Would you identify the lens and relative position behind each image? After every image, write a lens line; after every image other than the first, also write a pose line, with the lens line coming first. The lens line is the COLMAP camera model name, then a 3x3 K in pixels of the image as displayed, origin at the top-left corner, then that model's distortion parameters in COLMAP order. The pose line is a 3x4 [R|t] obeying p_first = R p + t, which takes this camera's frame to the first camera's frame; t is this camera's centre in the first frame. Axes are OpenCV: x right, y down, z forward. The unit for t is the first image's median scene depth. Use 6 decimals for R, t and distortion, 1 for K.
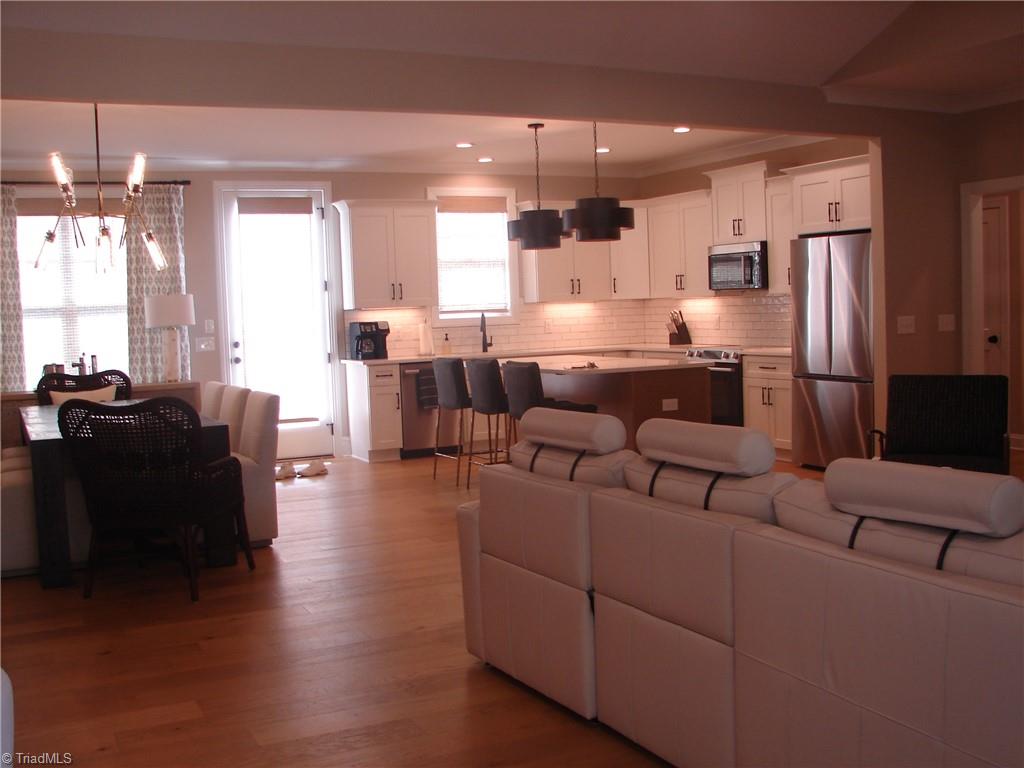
lens RADIAL K [[1108.8, 0, 511.0], [0, 1108.8, 381.6], [0, 0, 1]] dist [-0.143157, 0.000000]
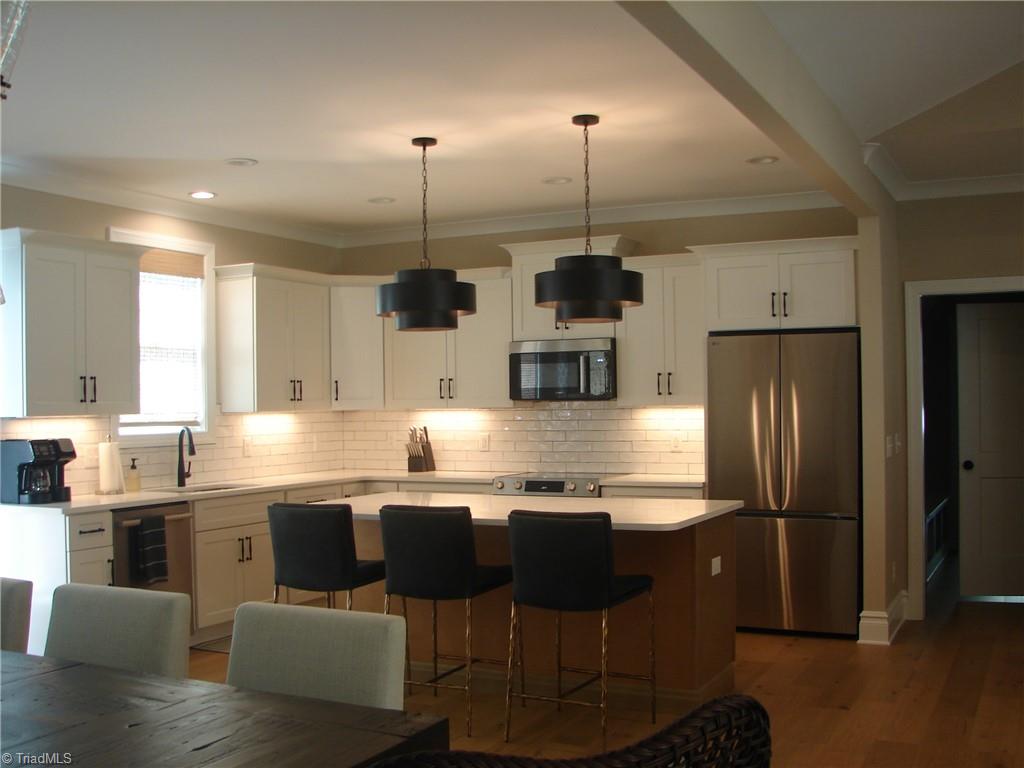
lens RADIAL K [[1108.8, 0, 507.3], [0, 1108.8, 385.7], [0, 0, 1]] dist [-0.143157, 0.000000]
pose [[0.800524, 0.032636, 0.598411, -0.262000], [0.027397, 0.995479, -0.090941, -0.022091], [-0.598674, 0.089195, 0.796011, 0.371600]]
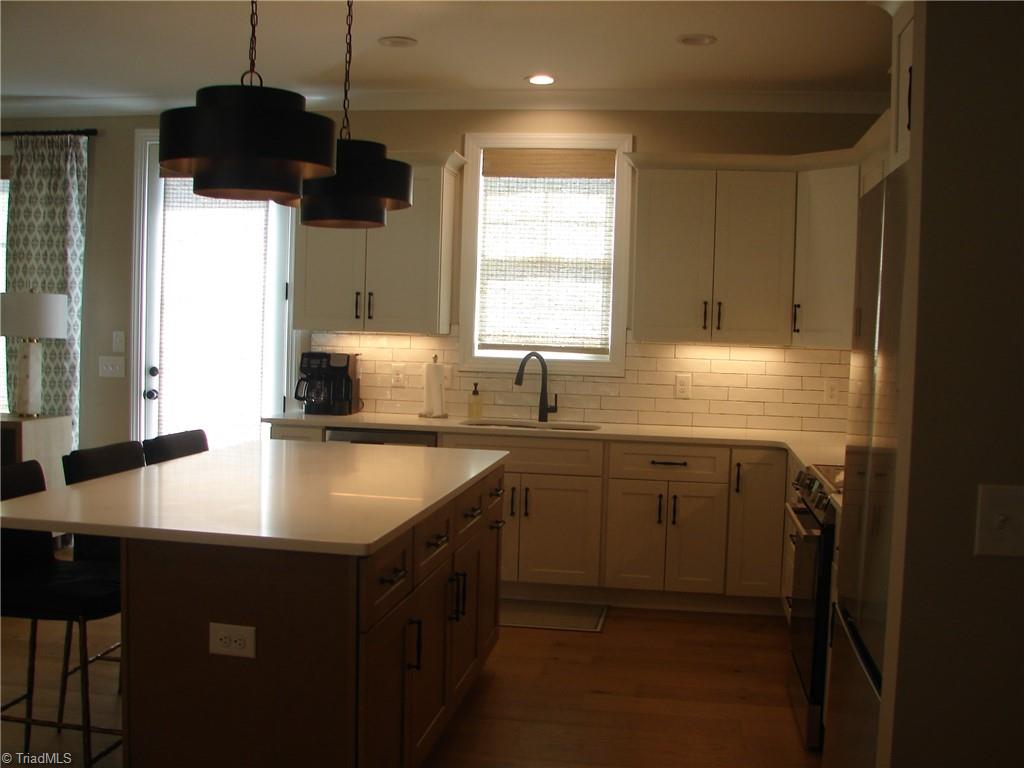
lens RADIAL K [[1108.8, 0, 520.7], [0, 1108.8, 386.8], [0, 0, 1]] dist [-0.143157, 0.000000]
pose [[0.818884, 0.092412, -0.566471, 0.292597], [-0.098763, 0.994919, 0.019537, -0.055041], [0.565398, 0.039947, 0.823850, 0.532849]]
